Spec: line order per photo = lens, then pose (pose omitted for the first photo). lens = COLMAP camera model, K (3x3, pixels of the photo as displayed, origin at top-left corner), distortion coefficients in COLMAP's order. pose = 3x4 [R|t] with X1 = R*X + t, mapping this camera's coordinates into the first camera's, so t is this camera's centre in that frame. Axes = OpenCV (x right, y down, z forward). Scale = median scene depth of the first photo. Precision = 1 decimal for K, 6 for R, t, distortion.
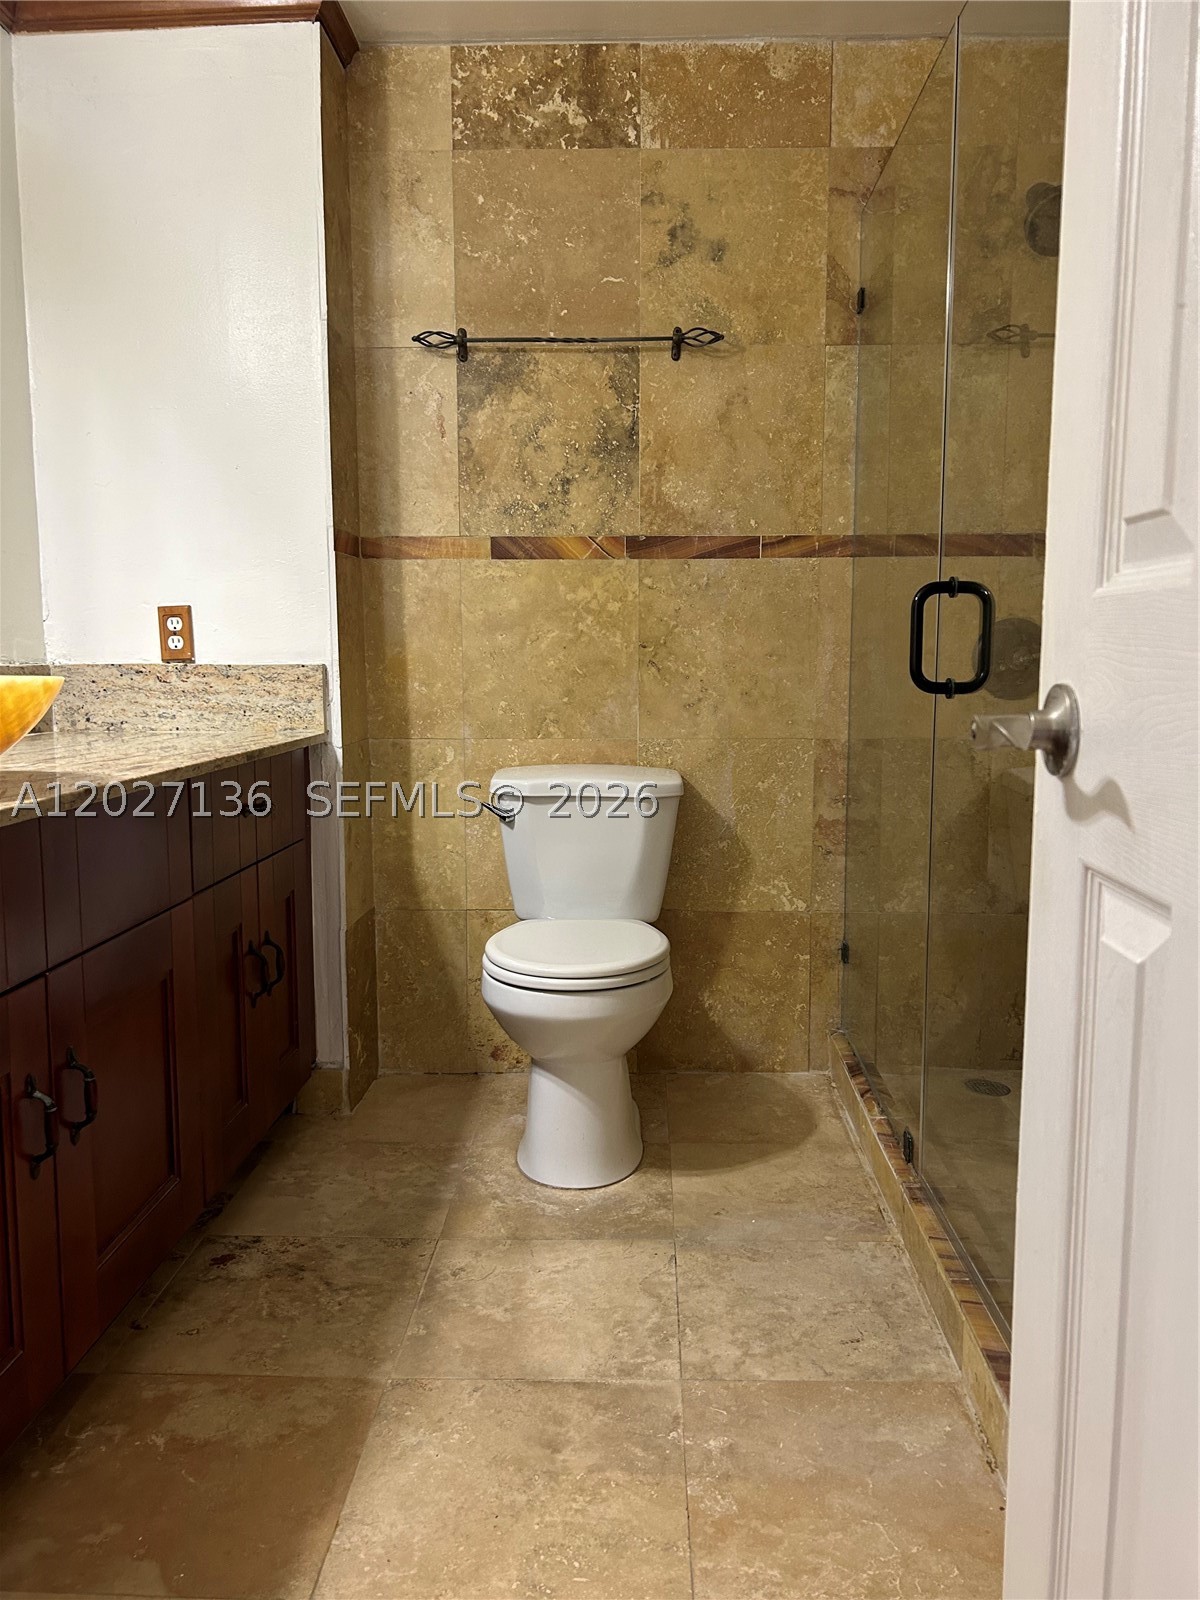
lens RADIAL K [[1218.8, 0, 600.1], [0, 1218.8, 804.3], [0, 0, 1]] dist [0.052904, -0.058305]
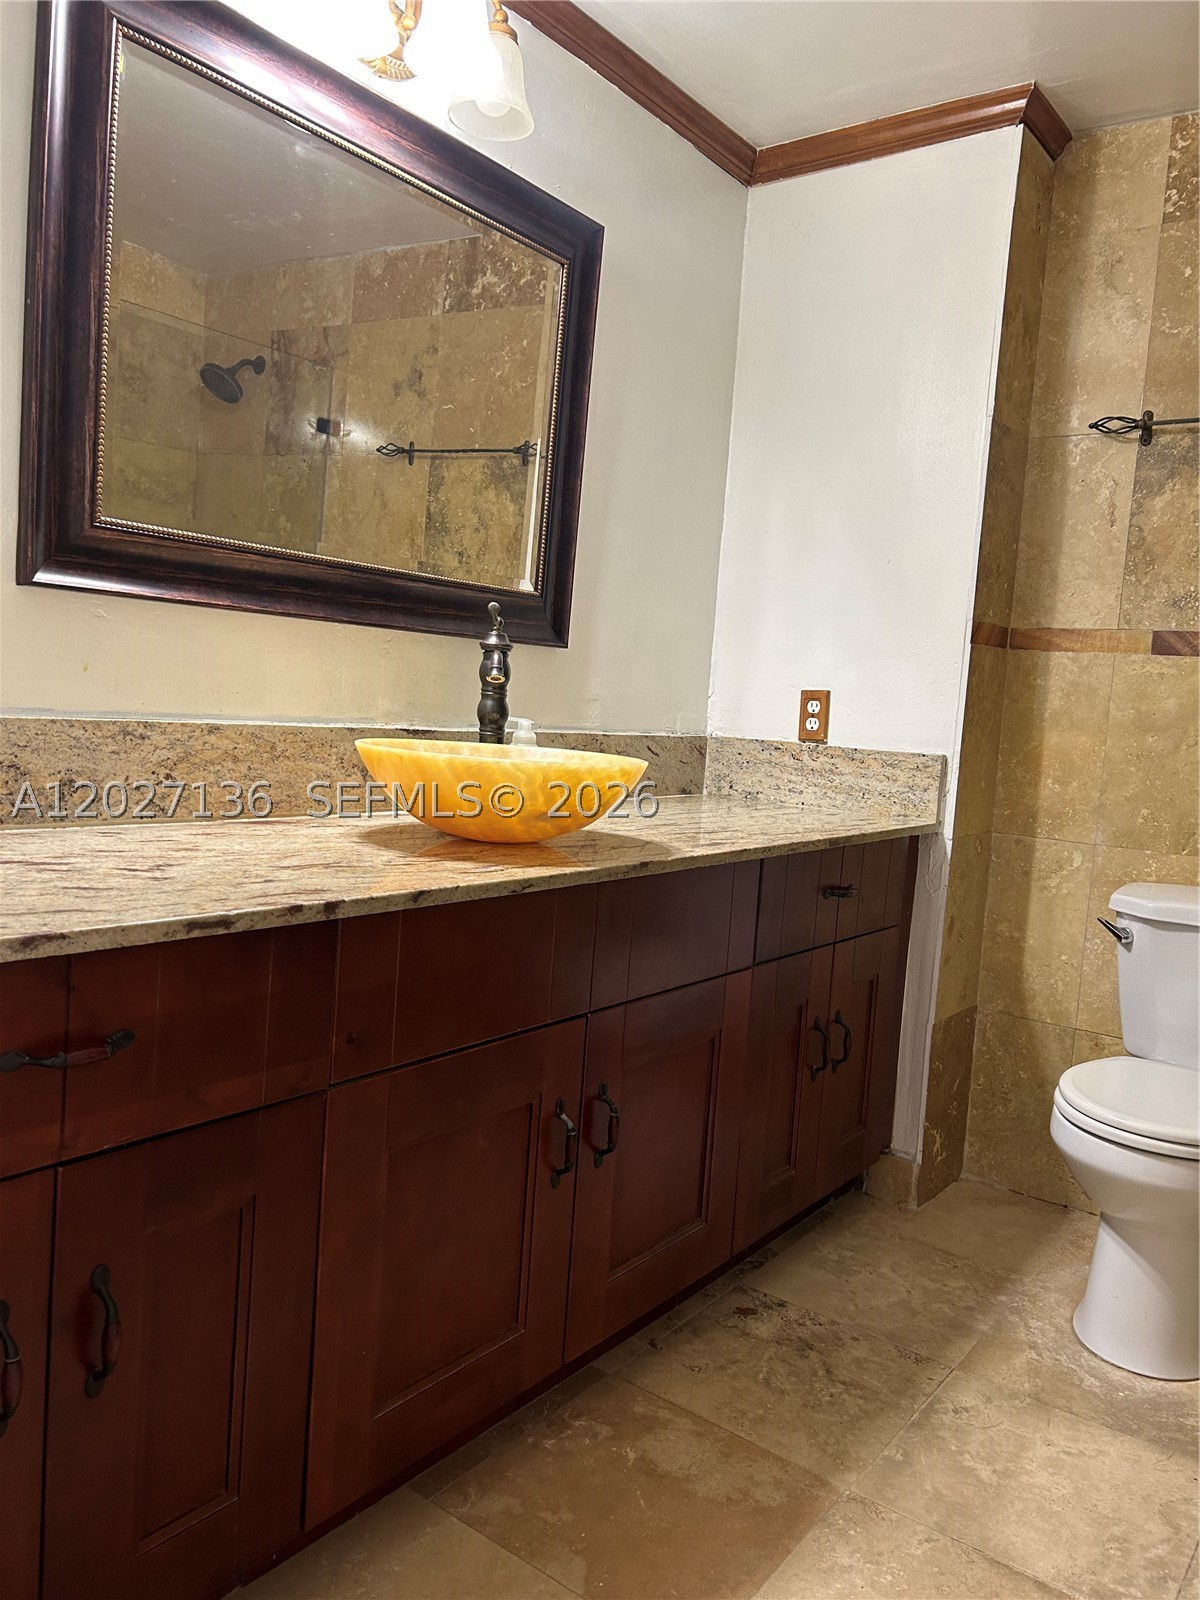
lens RADIAL K [[1218.8, 0, 598.7], [0, 1218.8, 809.2], [0, 0, 1]] dist [0.052904, -0.058305]
pose [[0.822082, 0.111049, -0.558435, 0.102519], [-0.133646, 0.991029, 0.000331, -0.032495], [0.553462, 0.074360, 0.829548, 0.015696]]
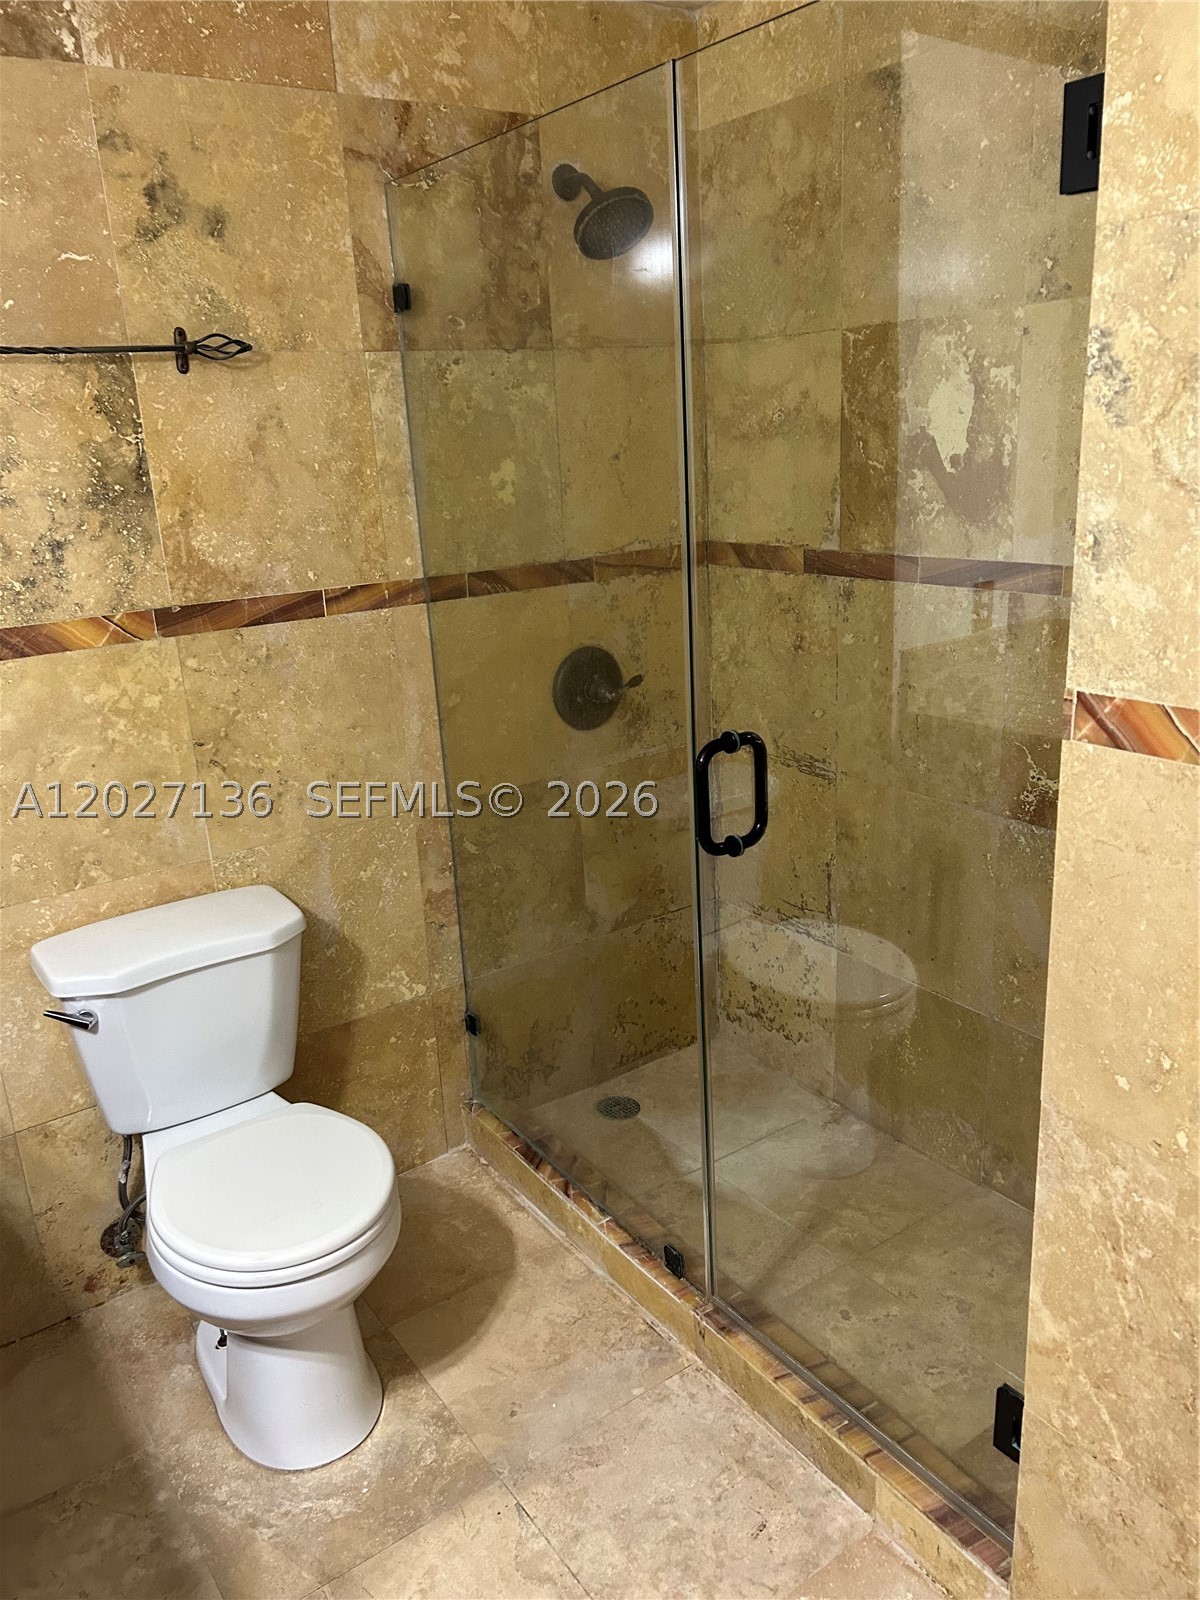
lens RADIAL K [[1218.8, 0, 589.9], [0, 1218.8, 794.6], [0, 0, 1]] dist [0.052904, -0.058305]
pose [[0.798261, -0.220098, 0.560657, -0.221616], [0.124720, 0.971070, 0.203638, -0.238255], [-0.589258, -0.092632, 0.802617, 0.233092]]
